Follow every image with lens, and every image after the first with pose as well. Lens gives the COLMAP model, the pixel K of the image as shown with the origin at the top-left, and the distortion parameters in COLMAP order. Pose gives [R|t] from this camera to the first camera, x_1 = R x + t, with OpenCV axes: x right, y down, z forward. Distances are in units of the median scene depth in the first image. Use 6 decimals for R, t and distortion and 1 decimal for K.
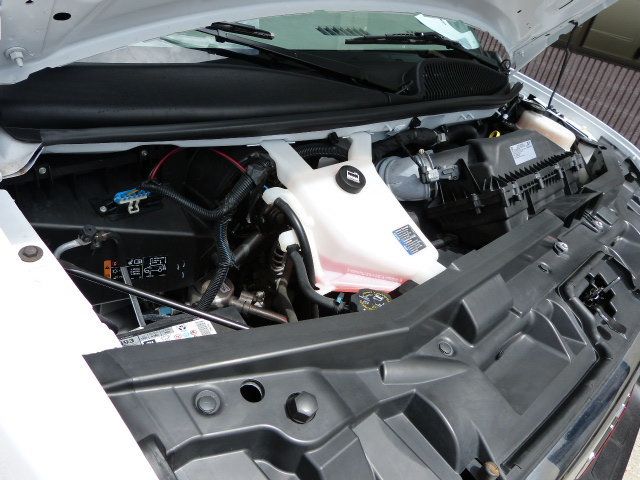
lens RADIAL K [[478.8, 0, 320.0], [0, 478.8, 240.0], [0, 0, 1]] dist [-0.036624, 0.033276]
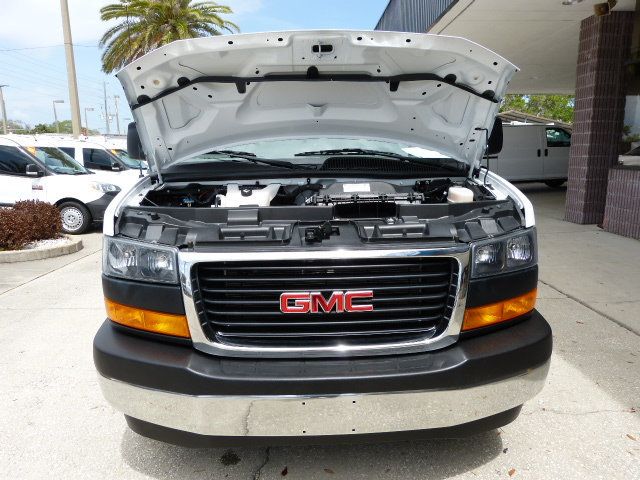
lens RADIAL K [[478.8, 0, 320.0], [0, 478.8, 240.0], [0, 0, 1]] dist [-0.036624, 0.033276]
pose [[0.710757, -0.081837, -0.698661, 2.149031], [-0.233272, 0.909587, -0.343854, 0.914413], [0.663633, 0.407375, 0.627405, -0.282722]]
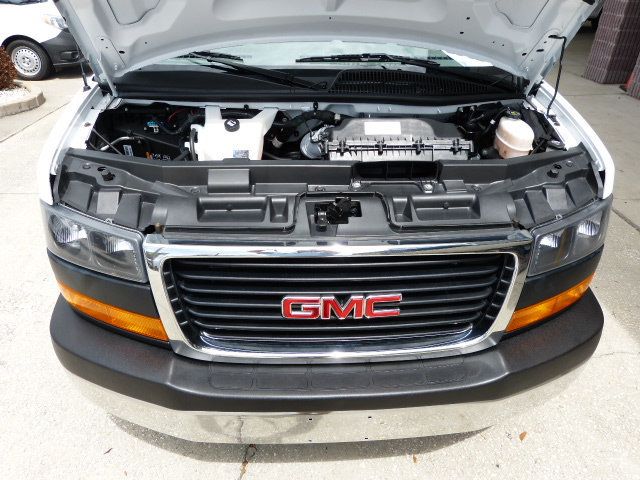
lens RADIAL K [[478.8, 0, 320.0], [0, 478.8, 240.0], [0, 0, 1]] dist [-0.036624, 0.033276]
pose [[0.729094, 0.175276, -0.661589, 1.673786], [-0.249573, 0.968178, -0.018537, 0.270281], [0.637287, 0.178630, 0.749638, -0.149699]]
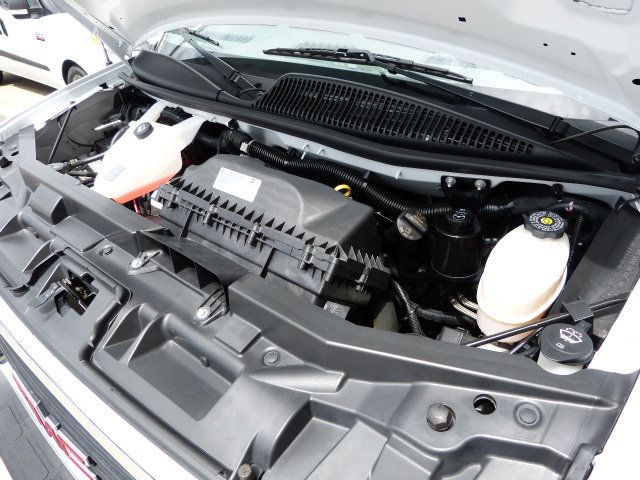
lens RADIAL K [[478.8, 0, 320.0], [0, 478.8, 240.0], [0, 0, 1]] dist [-0.036624, 0.033276]
pose [[0.061281, 0.365101, -0.928949, 1.606263], [-0.465310, 0.833826, 0.297019, -0.539136], [0.883024, 0.414048, 0.220983, 1.283486]]
